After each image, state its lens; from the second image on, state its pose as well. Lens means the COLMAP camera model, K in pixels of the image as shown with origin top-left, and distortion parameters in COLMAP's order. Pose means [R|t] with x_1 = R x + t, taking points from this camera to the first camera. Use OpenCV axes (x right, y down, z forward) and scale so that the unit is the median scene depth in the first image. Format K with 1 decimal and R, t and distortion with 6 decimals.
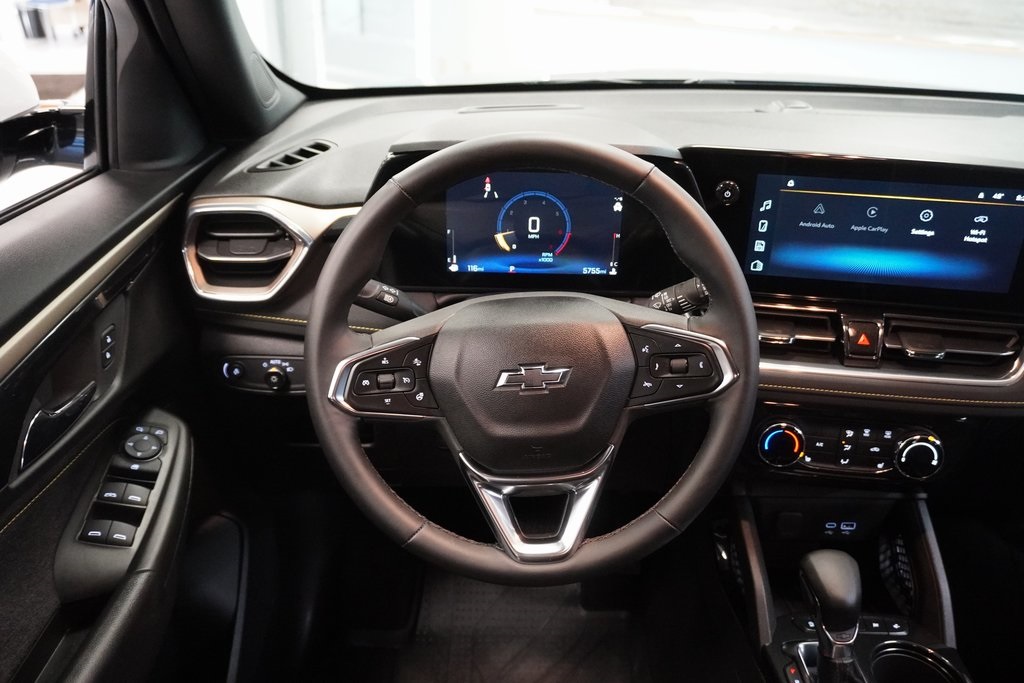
lens RADIAL K [[865.9, 0, 512.0], [0, 865.9, 341.5], [0, 0, 1]] dist [-0.023835, 0.004720]
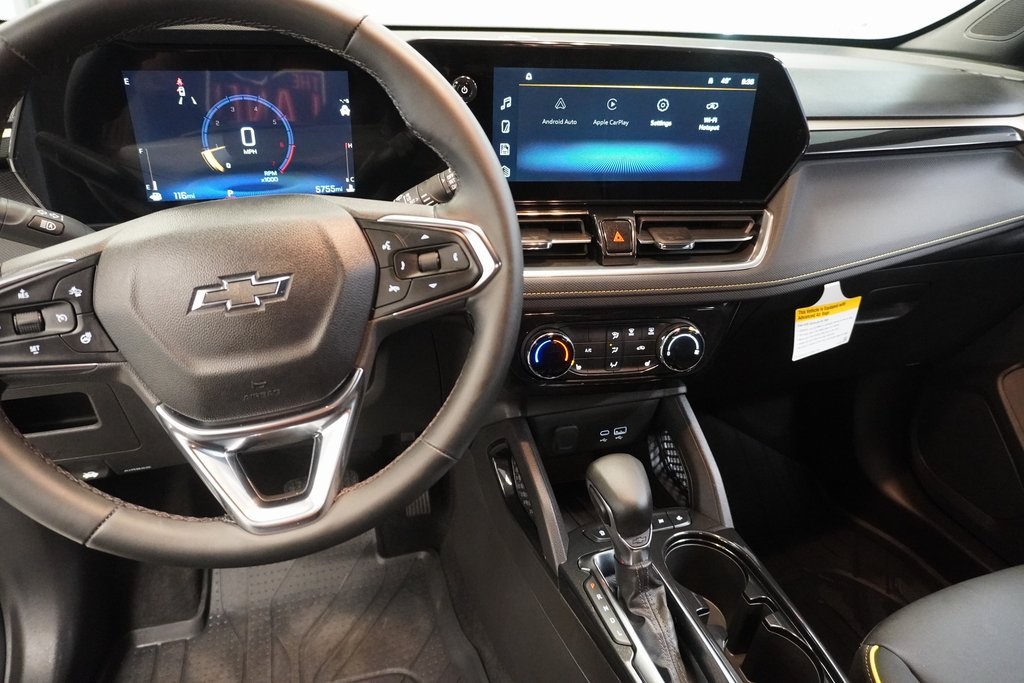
lens RADIAL K [[687.1, 0, 514.7], [0, 687.1, 340.6], [0, 0, 1]] dist [-0.047184, 0.035253]
pose [[0.952721, -0.125141, 0.276881, 0.065994], [0.120347, 0.992139, 0.034310, 0.074173], [-0.278998, 0.000634, 0.960291, 0.287991]]
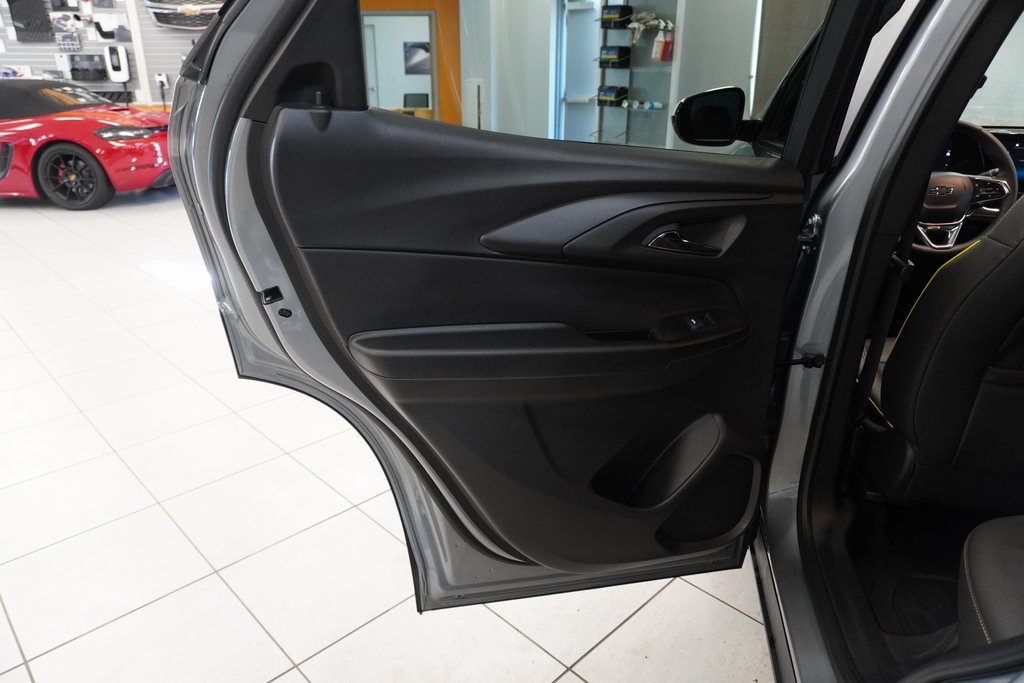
lens RADIAL K [[687.1, 0, 514.7], [0, 687.1, 340.6], [0, 0, 1]] dist [-0.047184, 0.035253]
pose [[0.983534, 0.049011, -0.173949, -0.850890], [-0.064848, 0.994134, -0.086561, 0.731551], [0.168686, 0.096416, 0.980943, -1.332992]]
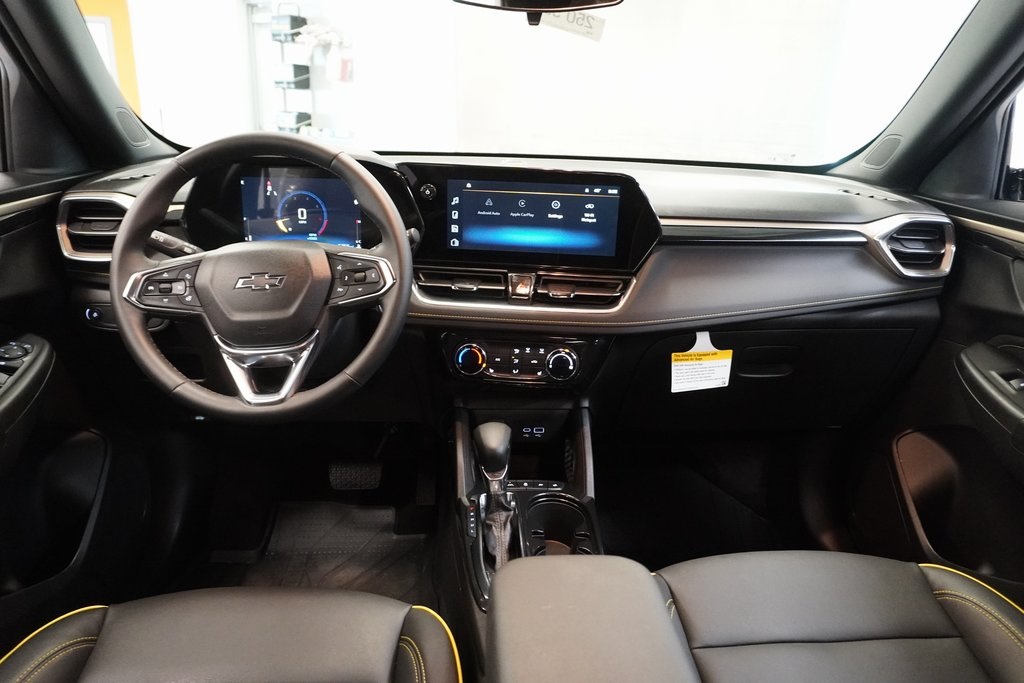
lens RADIAL K [[687.1, 0, 514.7], [0, 687.1, 340.6], [0, 0, 1]] dist [-0.047184, 0.035253]
pose [[0.997227, -0.009146, 0.073851, 0.309337], [0.019236, 0.990371, -0.137097, 0.257513], [-0.071886, 0.138138, 0.987801, -0.172354]]
